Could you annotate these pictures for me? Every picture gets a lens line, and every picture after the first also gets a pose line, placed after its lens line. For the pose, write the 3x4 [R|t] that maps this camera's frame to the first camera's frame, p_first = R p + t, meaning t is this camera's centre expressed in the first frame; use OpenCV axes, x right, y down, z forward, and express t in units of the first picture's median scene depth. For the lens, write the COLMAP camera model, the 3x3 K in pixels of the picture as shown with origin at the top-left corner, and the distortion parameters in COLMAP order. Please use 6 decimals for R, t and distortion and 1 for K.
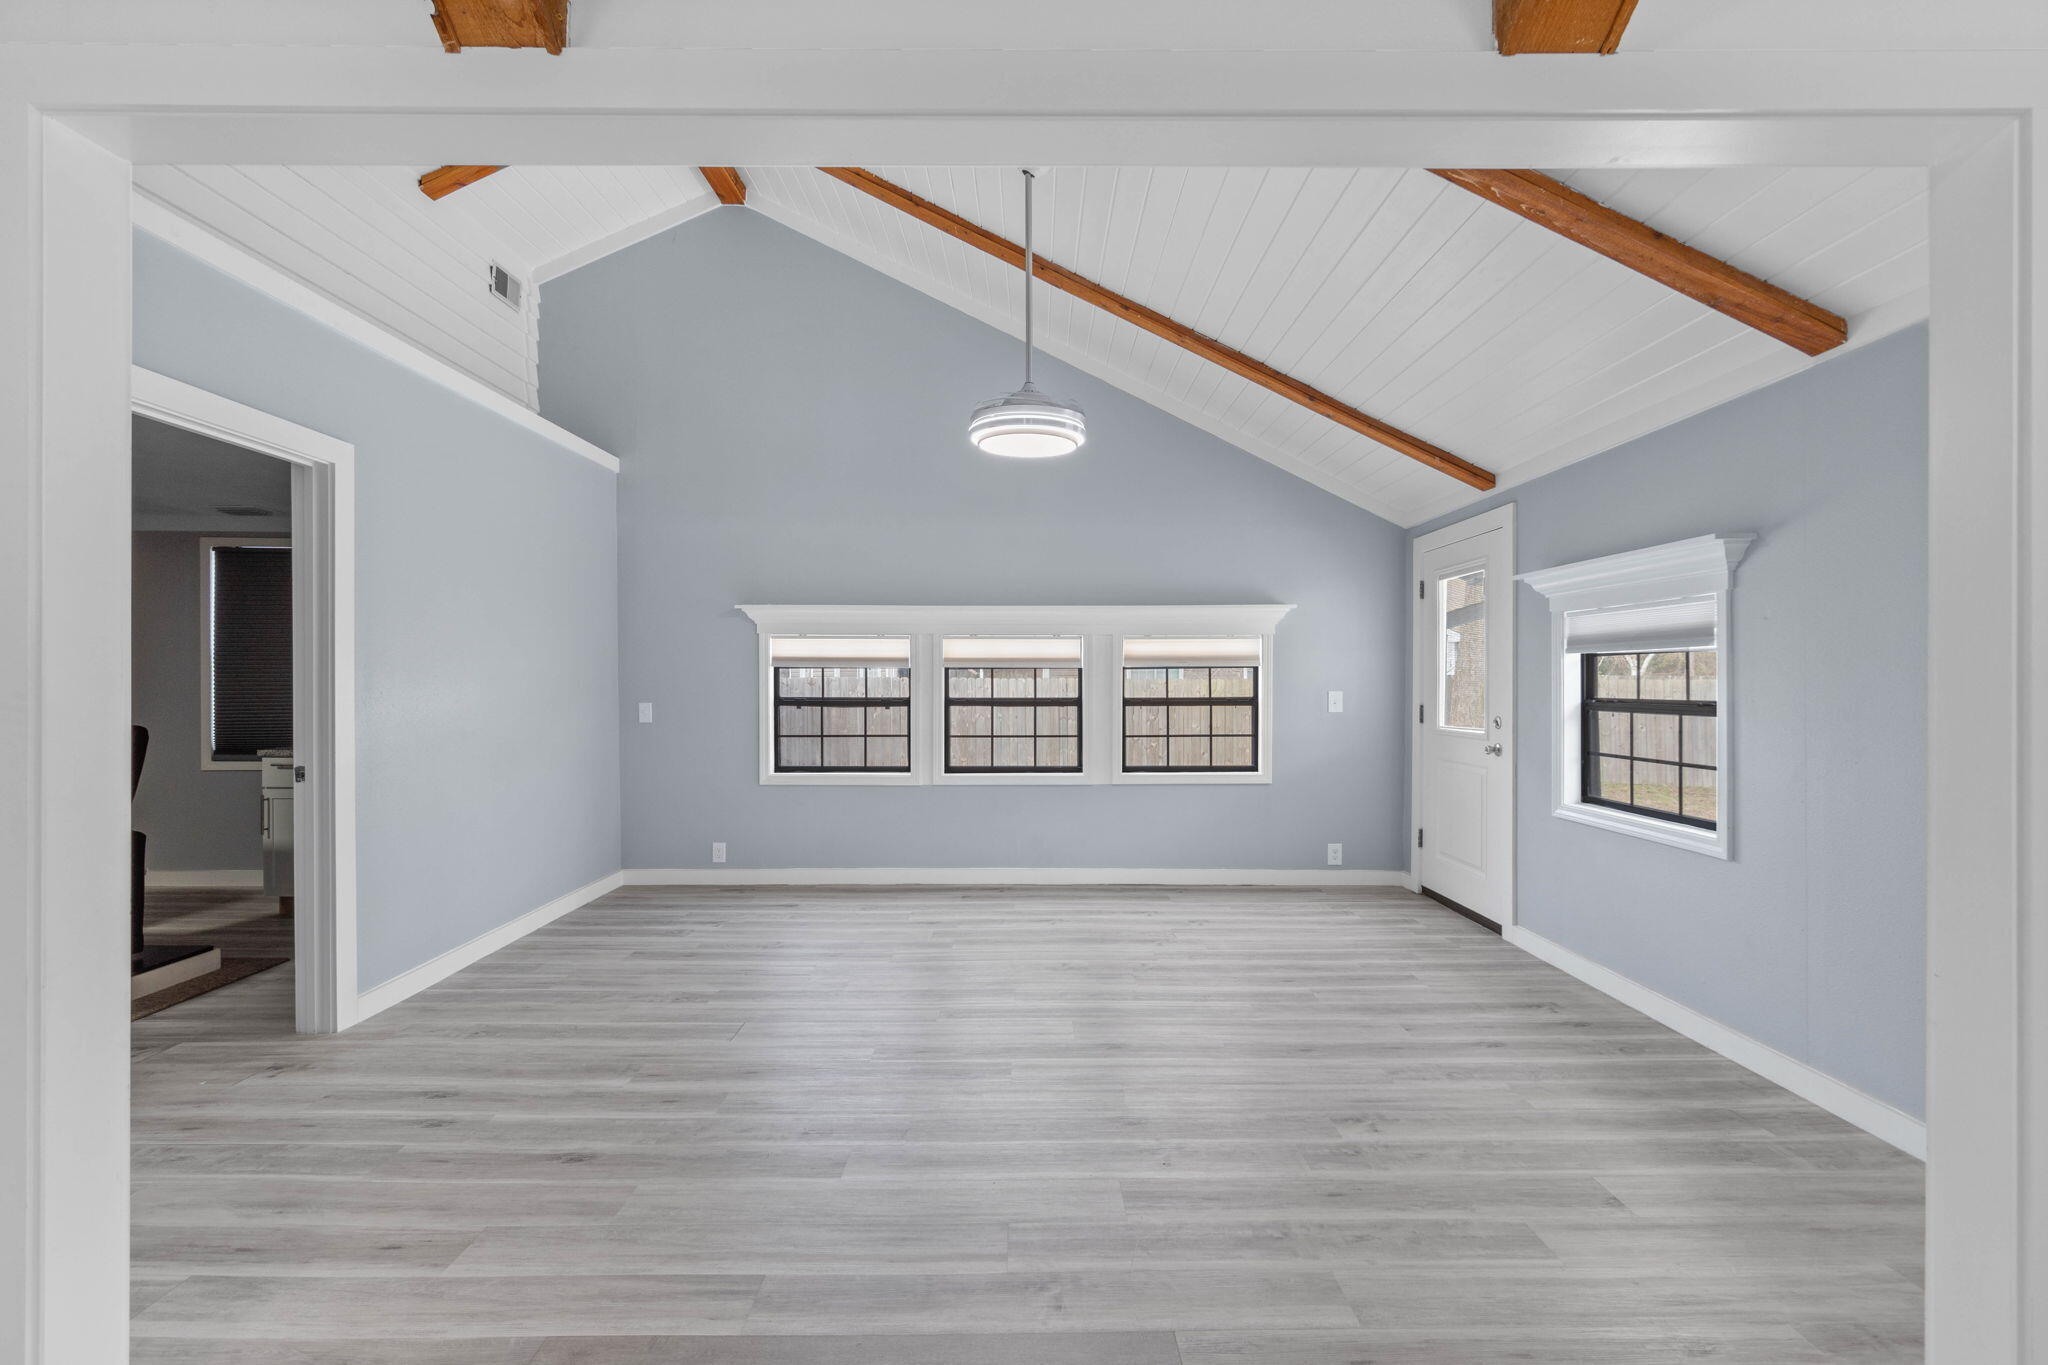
lens RADIAL K [[905.0, 0, 1029.8], [0, 905.0, 680.0], [0, 0, 1]] dist [0.013840, 0.000170]
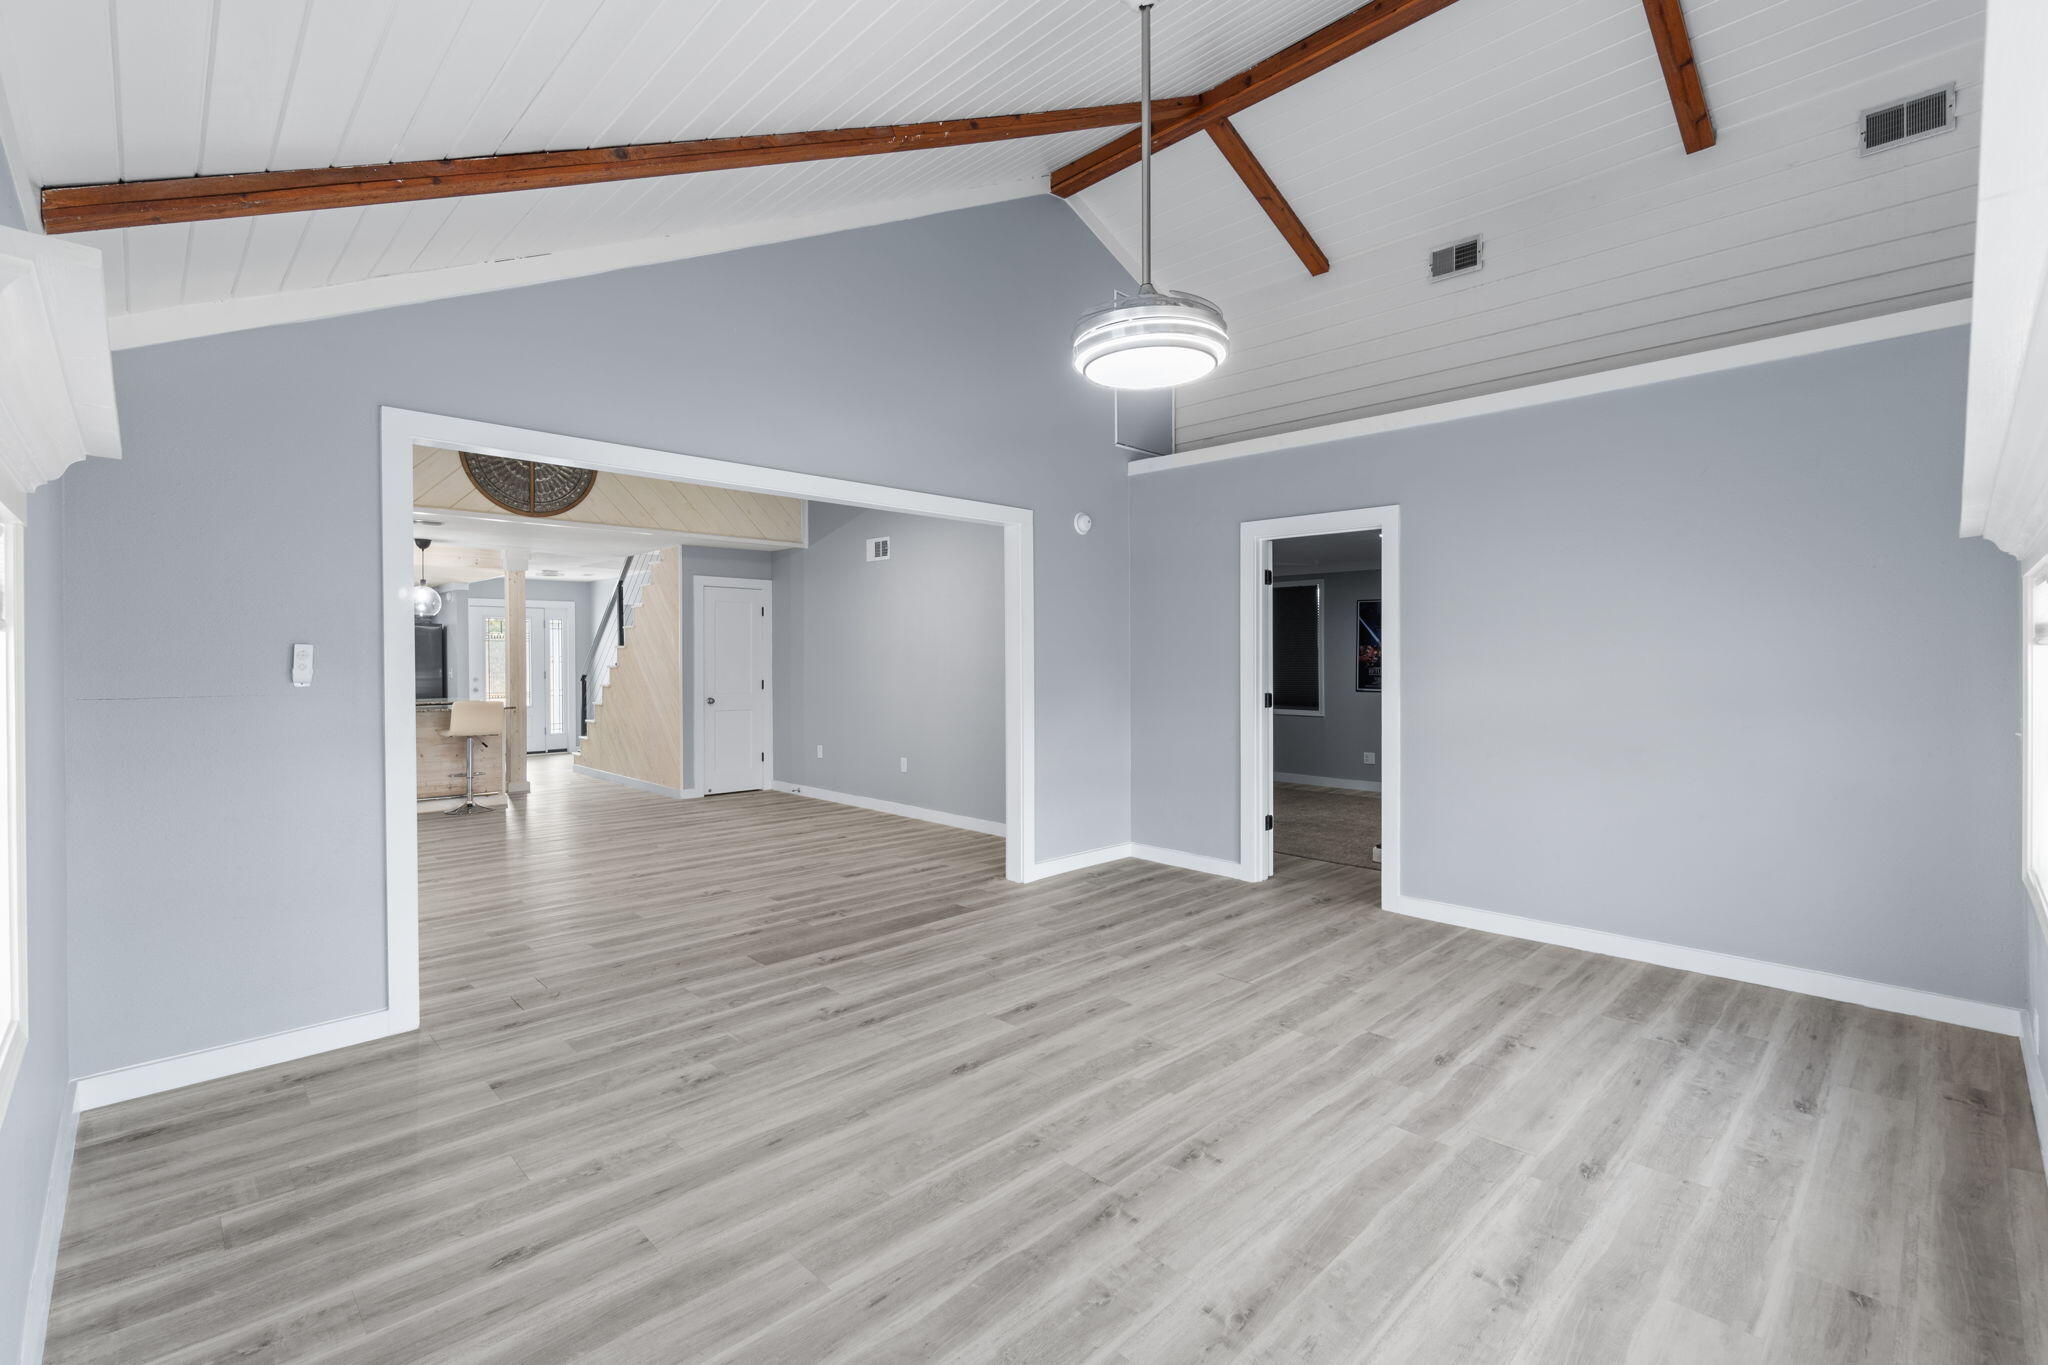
lens RADIAL K [[883.6, 0, 1024.0], [0, 883.6, 682.5], [0, 0, 1]] dist [-0.000893, -0.000125]
pose [[-0.721367, 0.016283, -0.692362, 0.657012], [-0.002192, 0.999665, 0.025795, -0.018464], [0.692550, 0.020125, -0.721089, 1.649775]]
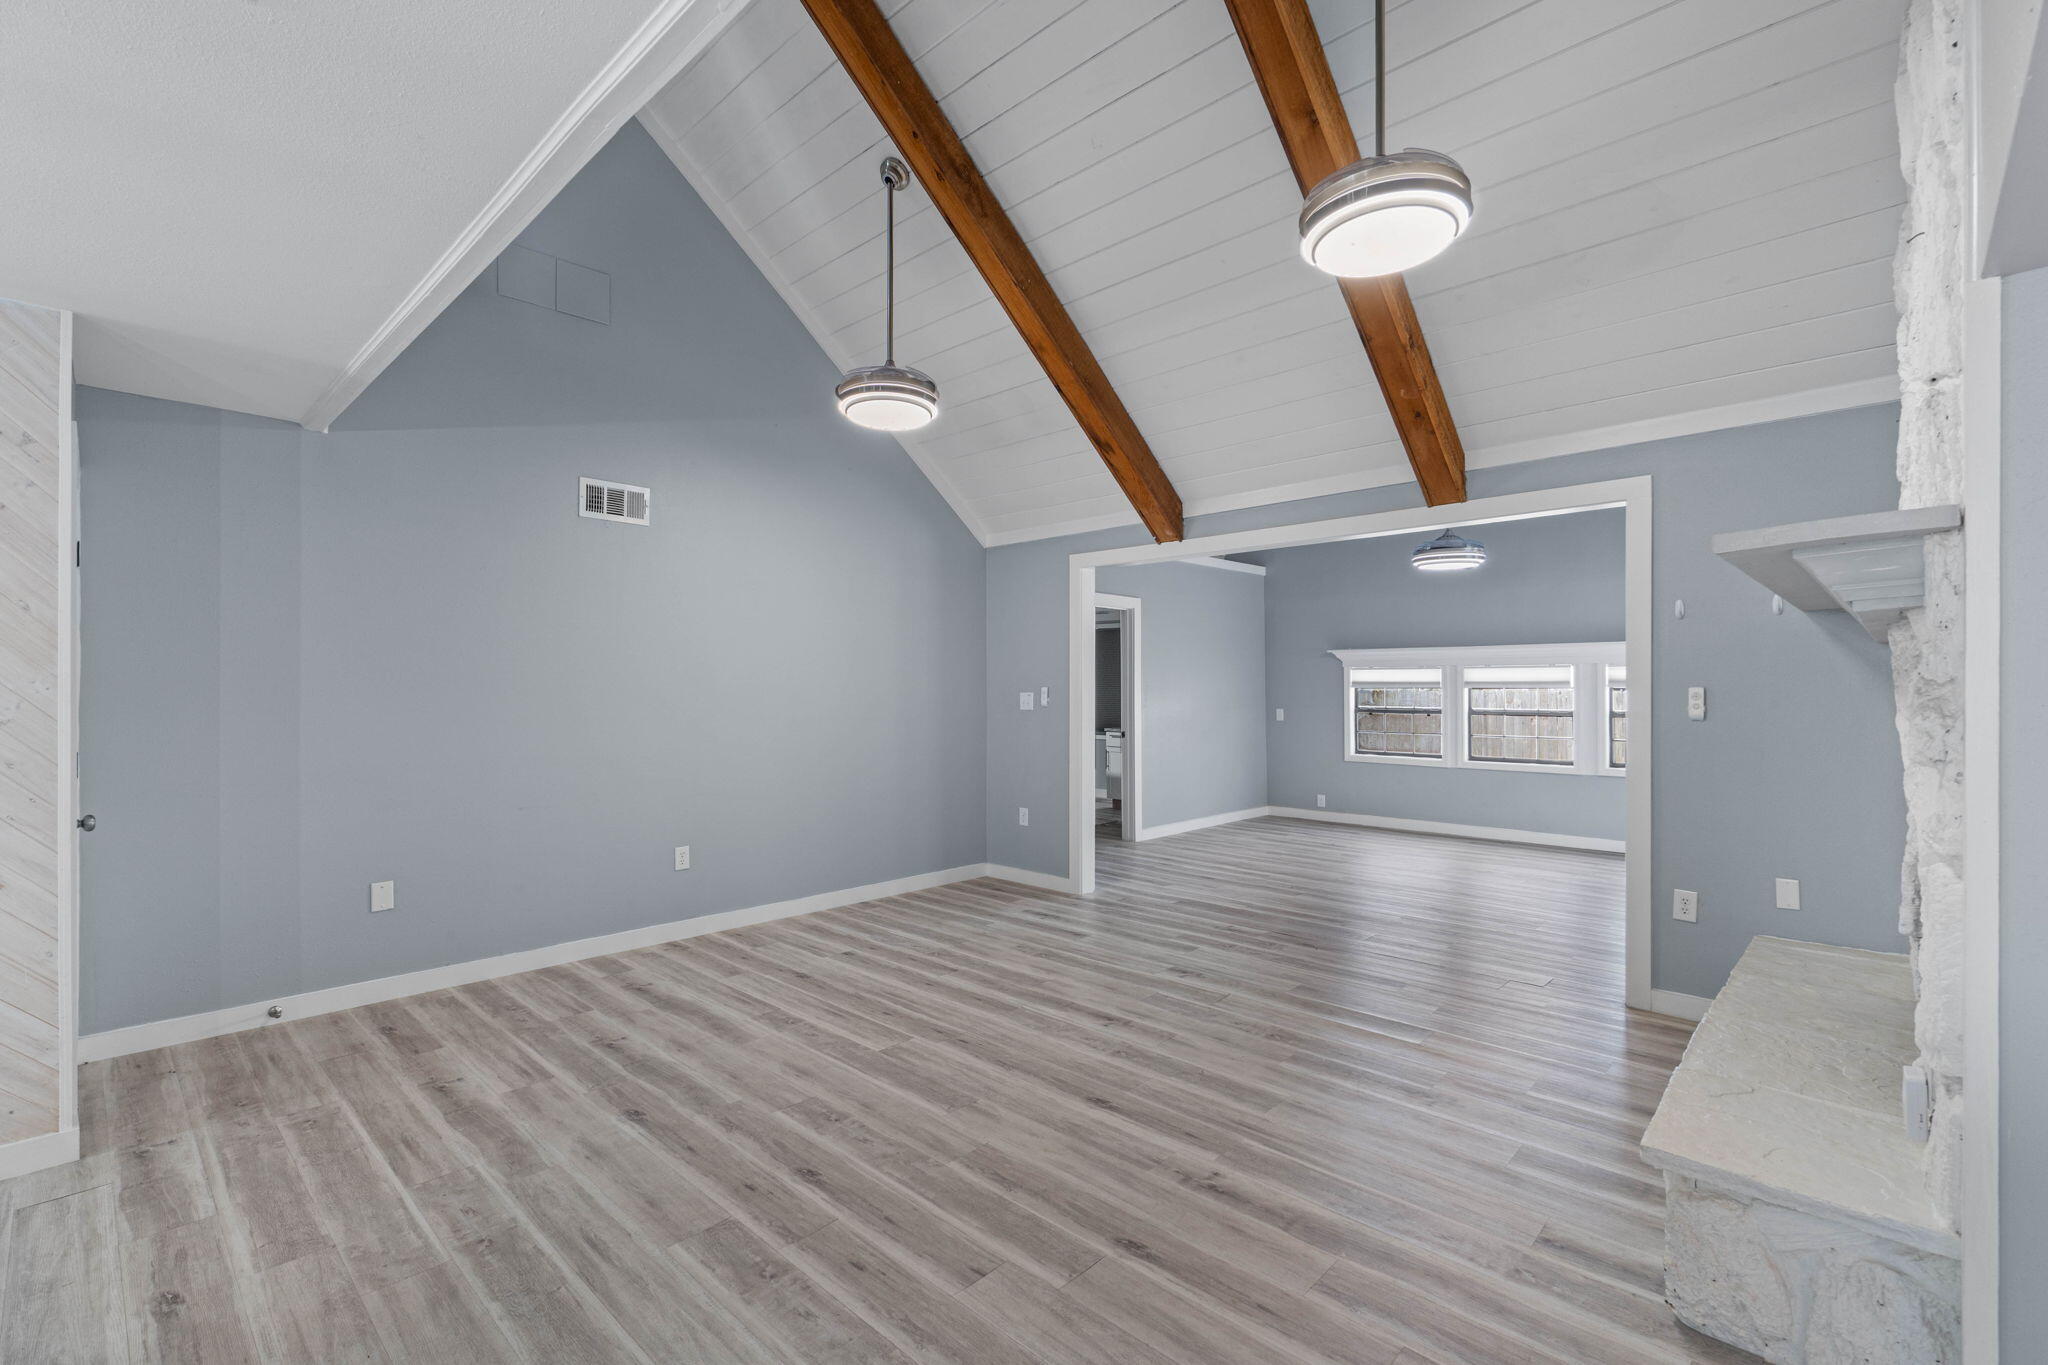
lens RADIAL K [[919.6, 0, 1037.4], [0, 919.6, 680.8], [0, 0, 1]] dist [-0.000436, -0.000098]
pose [[0.720424, -0.007293, -0.693496, 0.761718], [0.001026, 0.999955, -0.009449, -0.020613], [0.693533, 0.006096, 0.720399, -0.957658]]
